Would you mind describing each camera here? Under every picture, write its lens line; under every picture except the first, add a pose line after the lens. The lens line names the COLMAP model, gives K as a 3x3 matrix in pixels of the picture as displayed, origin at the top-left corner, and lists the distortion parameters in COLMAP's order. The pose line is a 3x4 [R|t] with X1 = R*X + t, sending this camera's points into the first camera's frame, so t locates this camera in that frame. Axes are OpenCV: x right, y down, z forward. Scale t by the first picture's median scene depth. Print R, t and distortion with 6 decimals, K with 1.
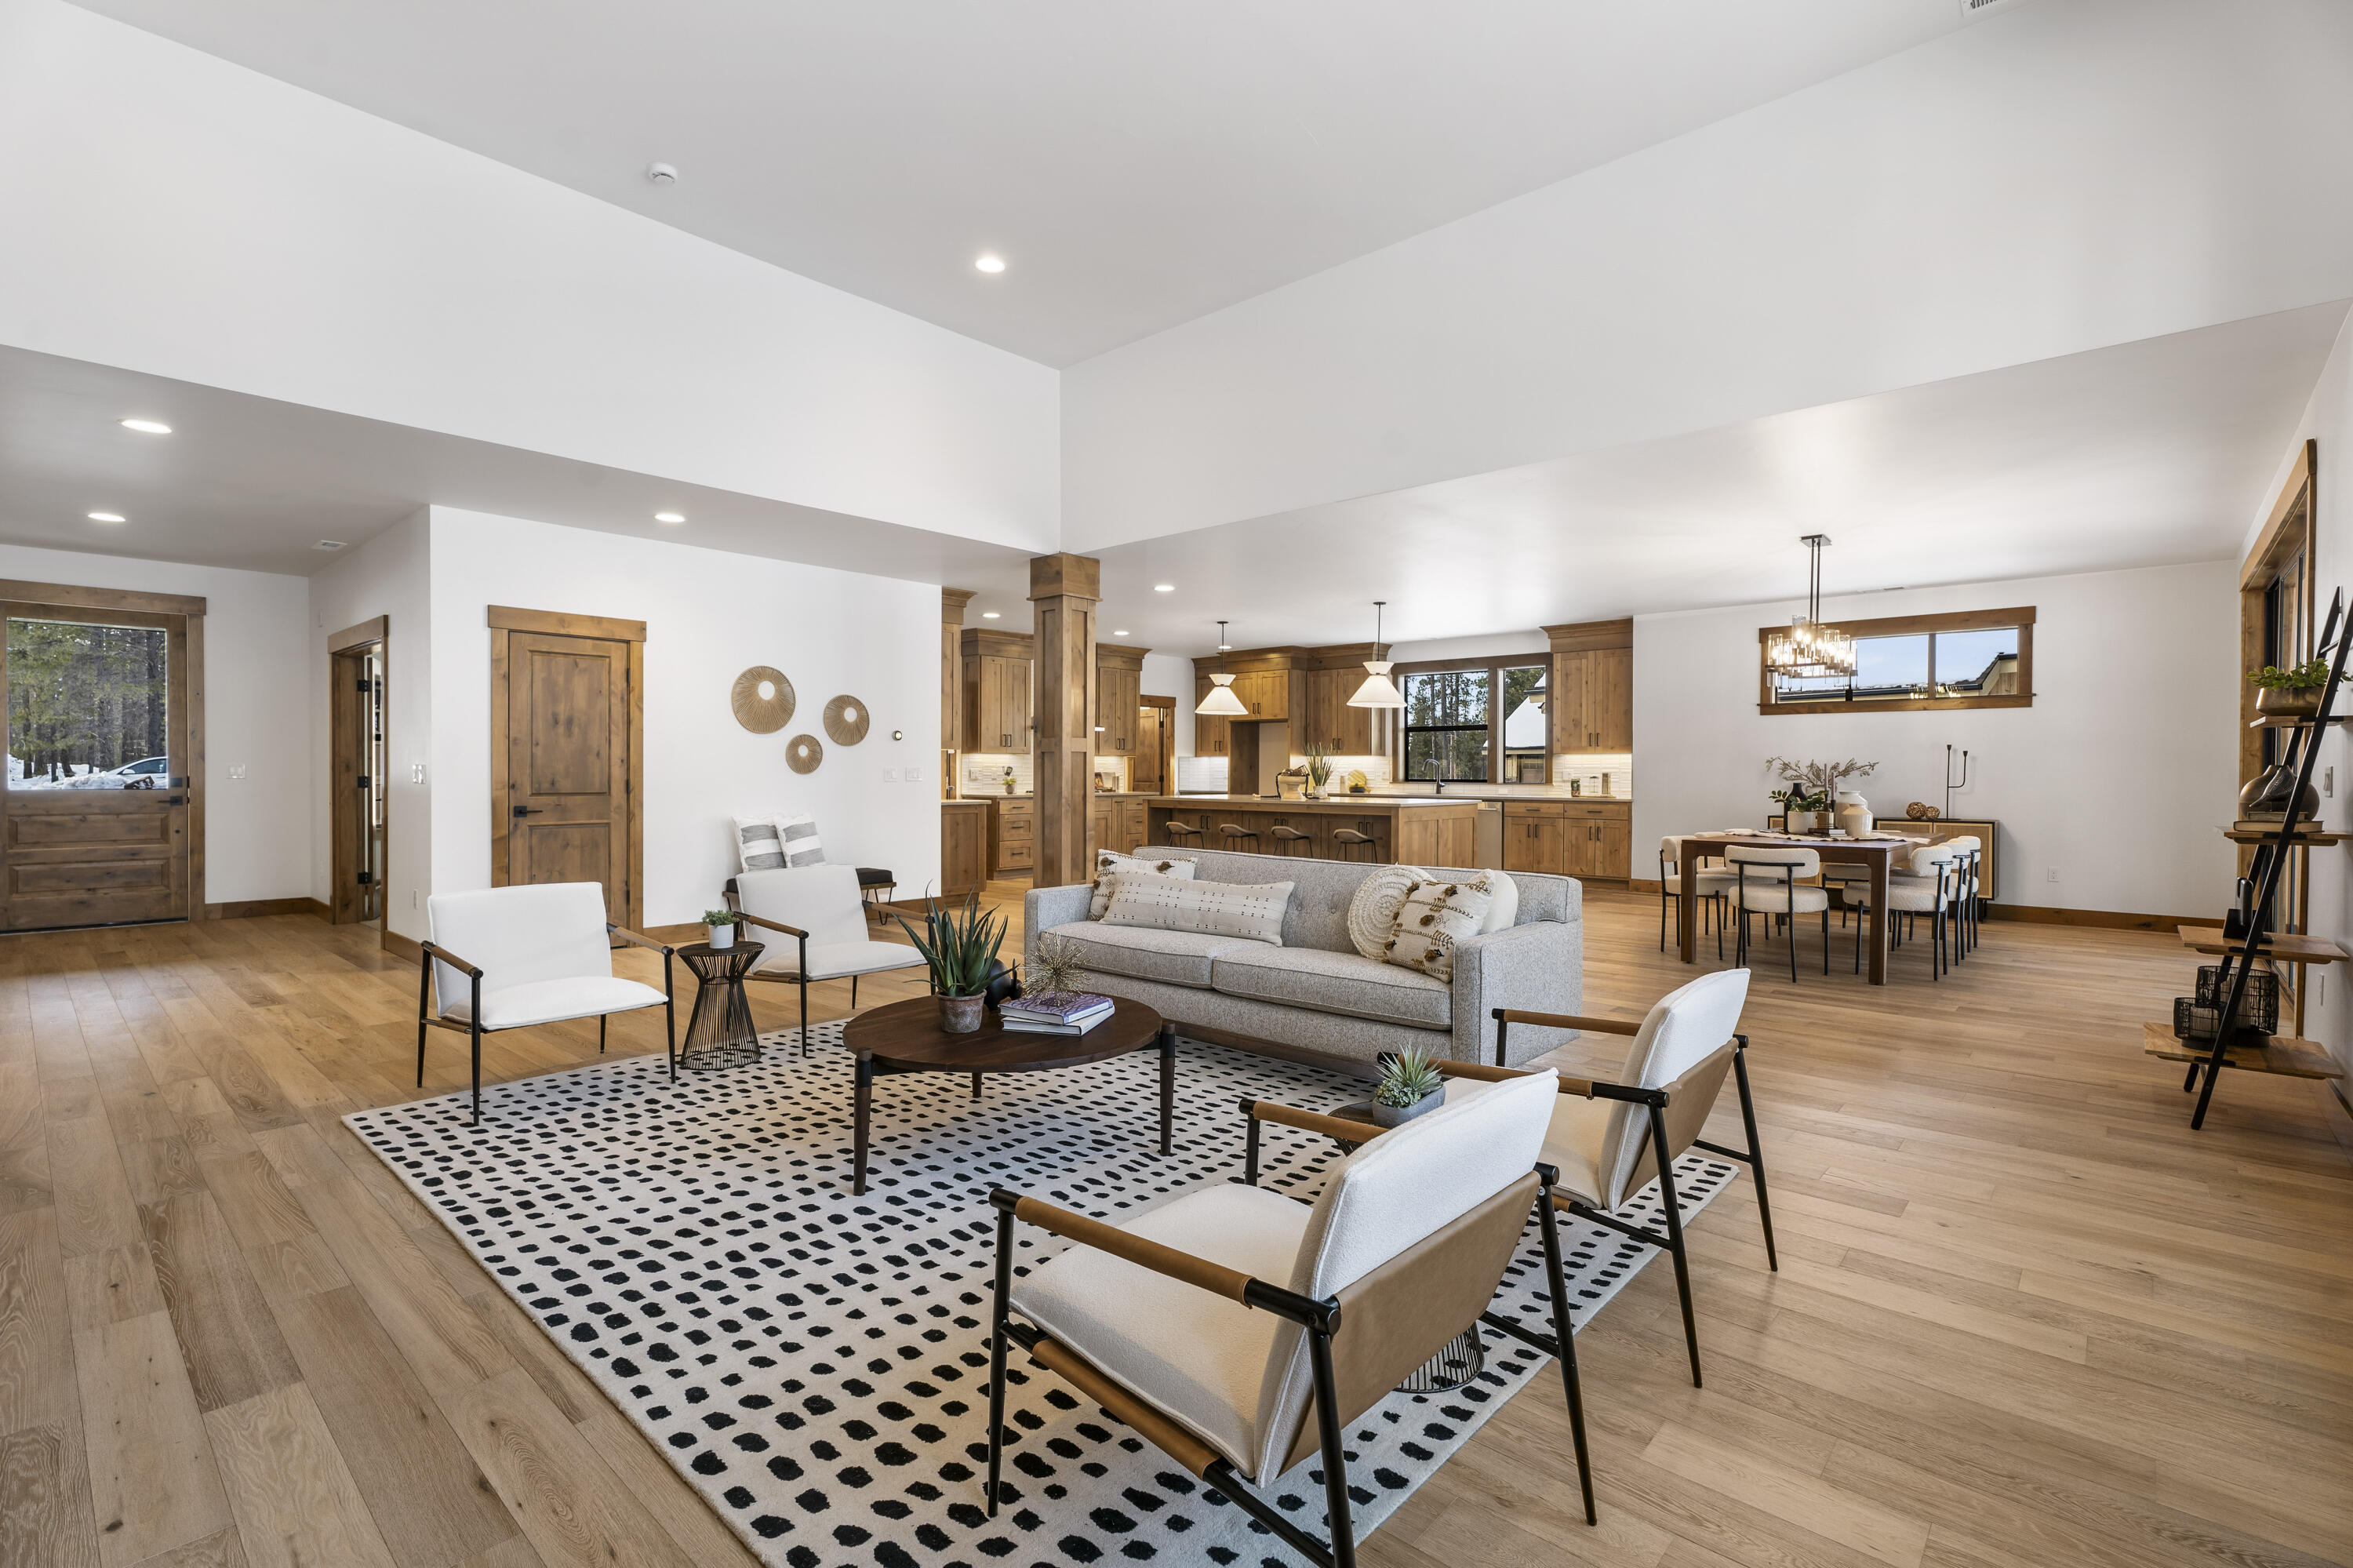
lens RADIAL K [[1060.9, 0, 1188.7], [0, 1060.9, 786.6], [0, 0, 1]] dist [-0.002465, 0.003433]
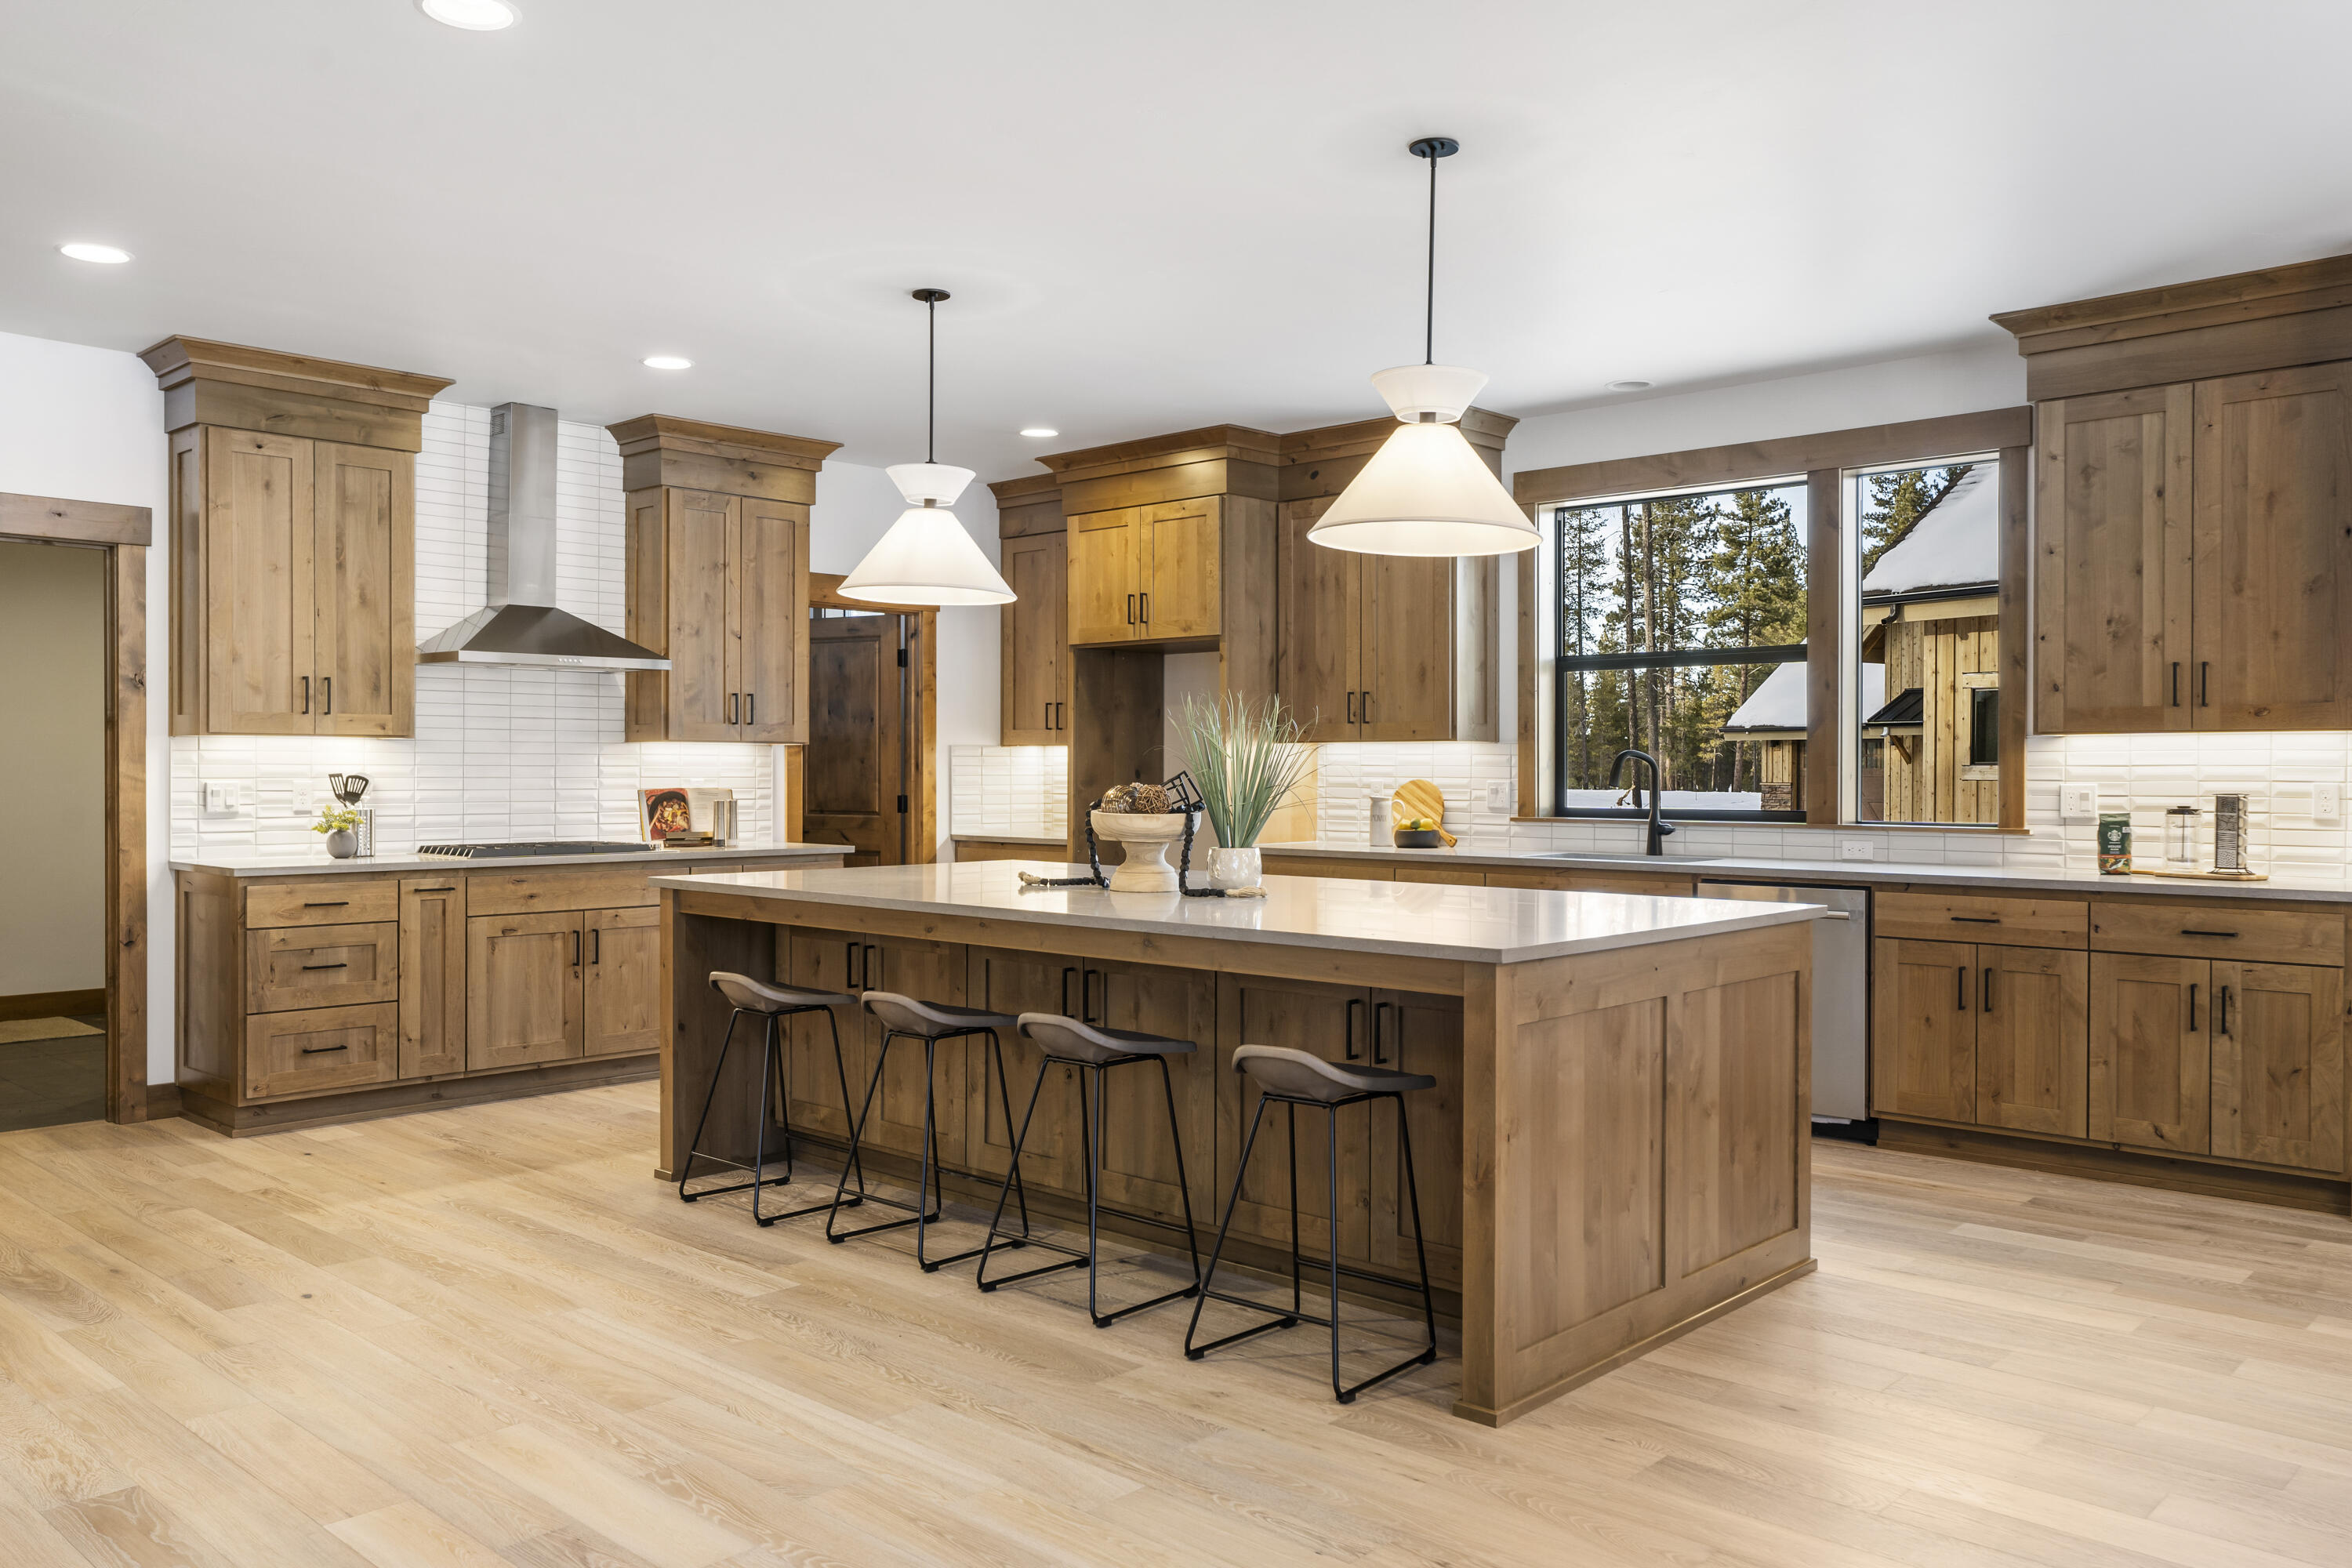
lens RADIAL K [[1767.0, 0, 1186.6], [0, 1767.0, 787.2], [0, 0, 1]] dist [-0.013086, 0.034916]
pose [[0.999792, -0.001275, -0.020354, 0.315561], [0.001176, 0.999987, -0.004862, -0.037982], [0.020360, 0.004837, 0.999781, 1.403206]]
